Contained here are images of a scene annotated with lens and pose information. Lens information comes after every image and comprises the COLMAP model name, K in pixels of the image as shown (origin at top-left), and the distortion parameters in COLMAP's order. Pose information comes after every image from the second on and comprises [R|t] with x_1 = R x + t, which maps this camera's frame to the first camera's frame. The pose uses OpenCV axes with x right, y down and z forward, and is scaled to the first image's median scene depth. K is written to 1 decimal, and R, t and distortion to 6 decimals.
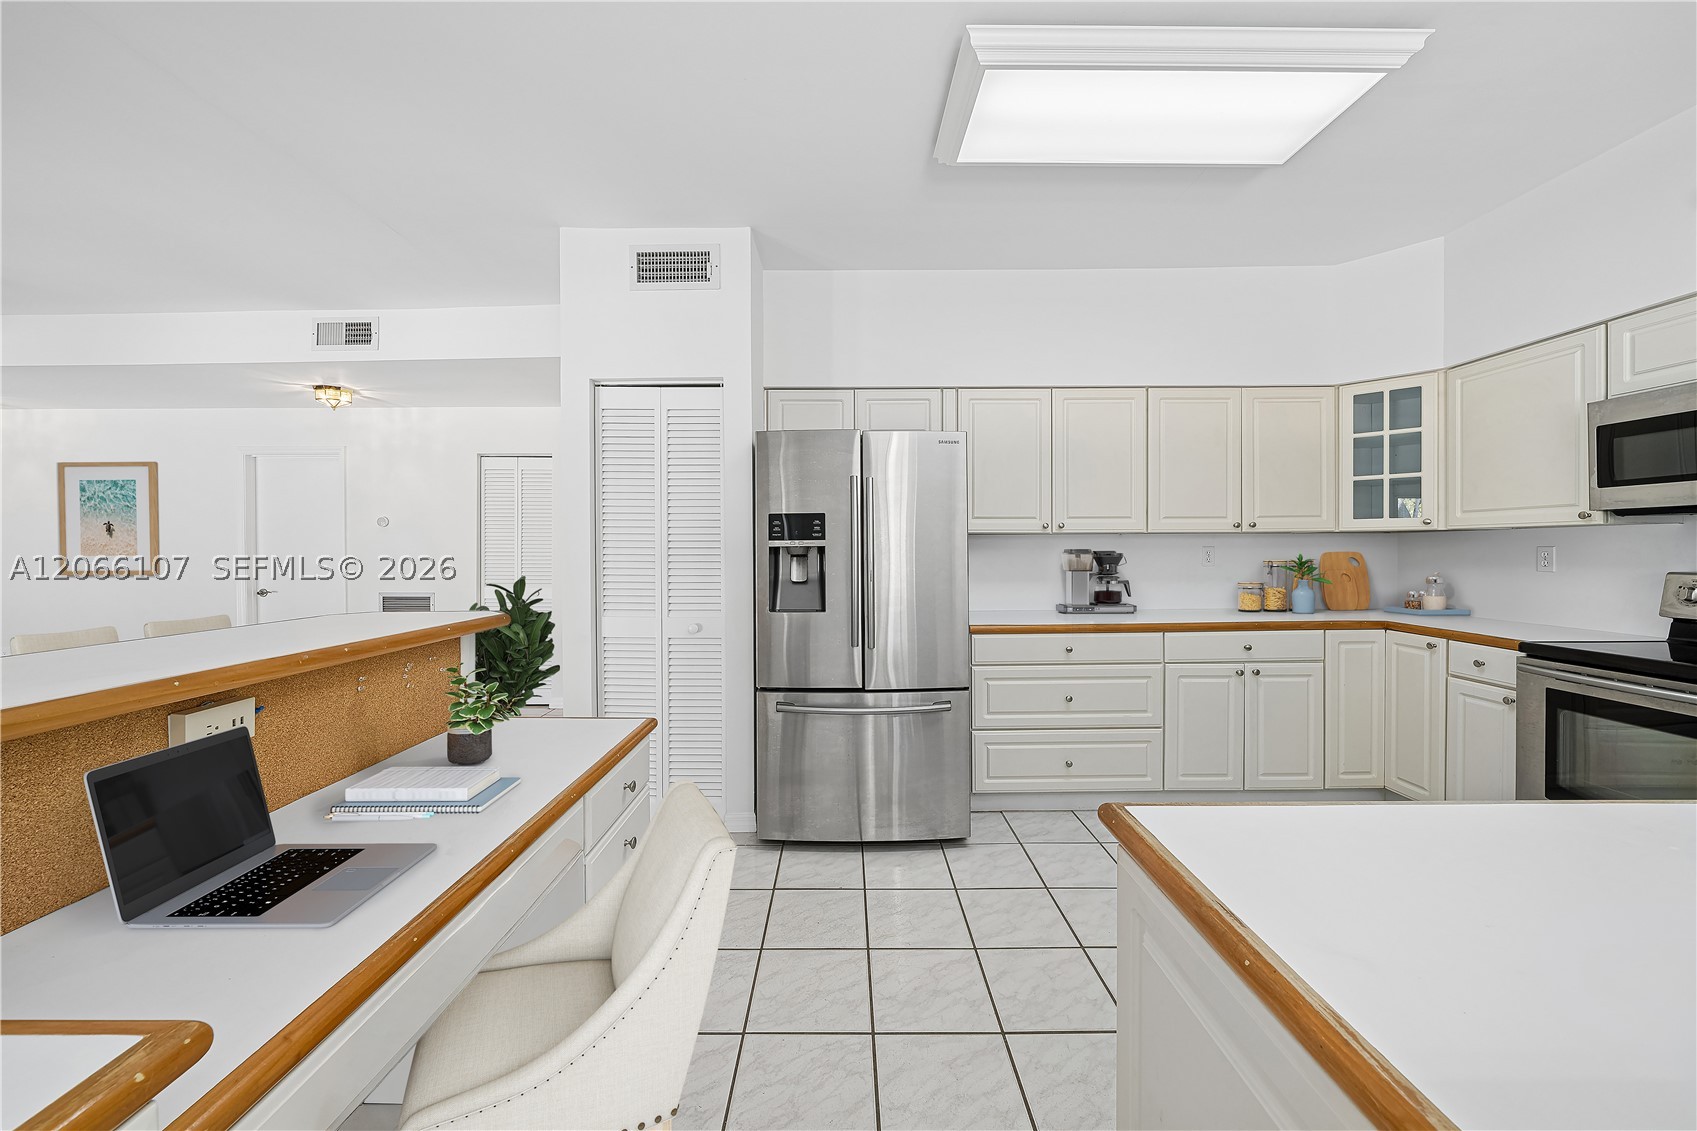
lens RADIAL K [[628.3, 0, 842.6], [0, 628.3, 555.9], [0, 0, 1]] dist [-0.009761, 0.001346]
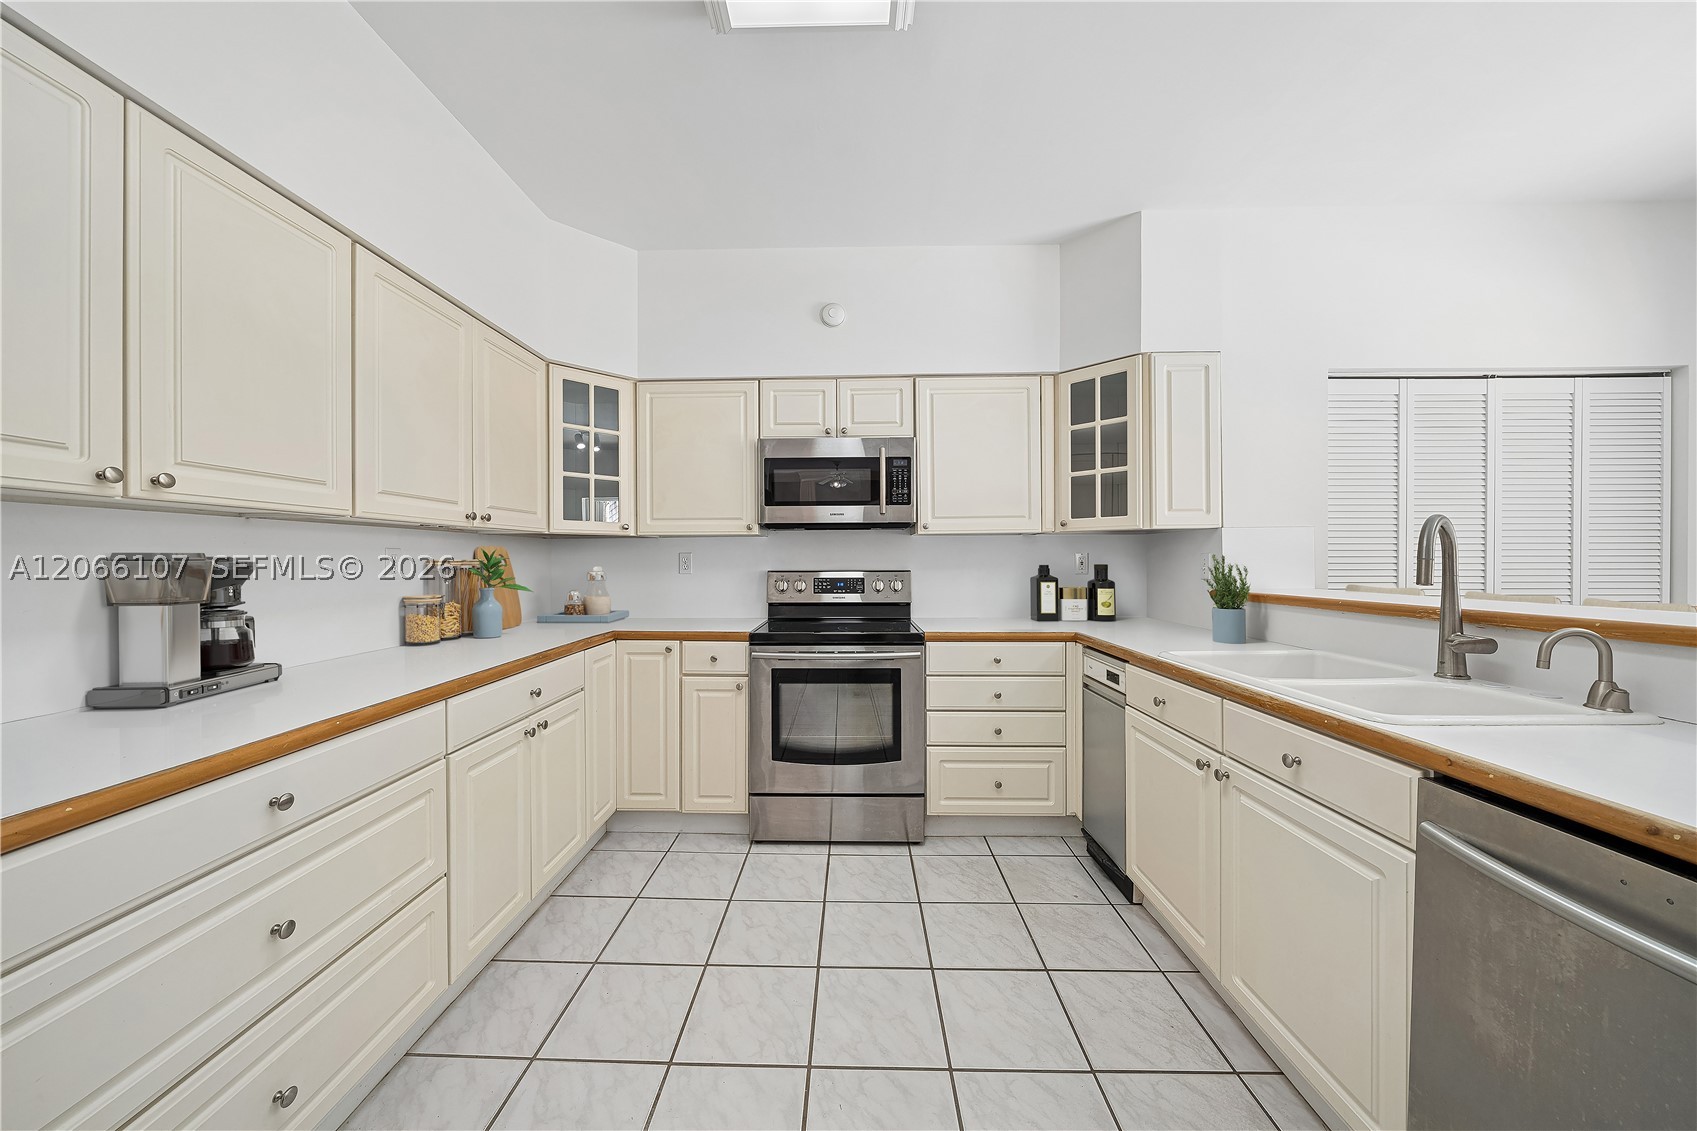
lens RADIAL K [[579.6, 0, 839.6], [0, 579.6, 563.0], [0, 0, 1]] dist [-0.003214, -0.000071]
pose [[0.025125, -0.005607, 0.999669, 0.016514], [0.013556, 0.999894, 0.005267, 0.003455], [-0.999592, 0.013420, 0.025199, 0.719978]]
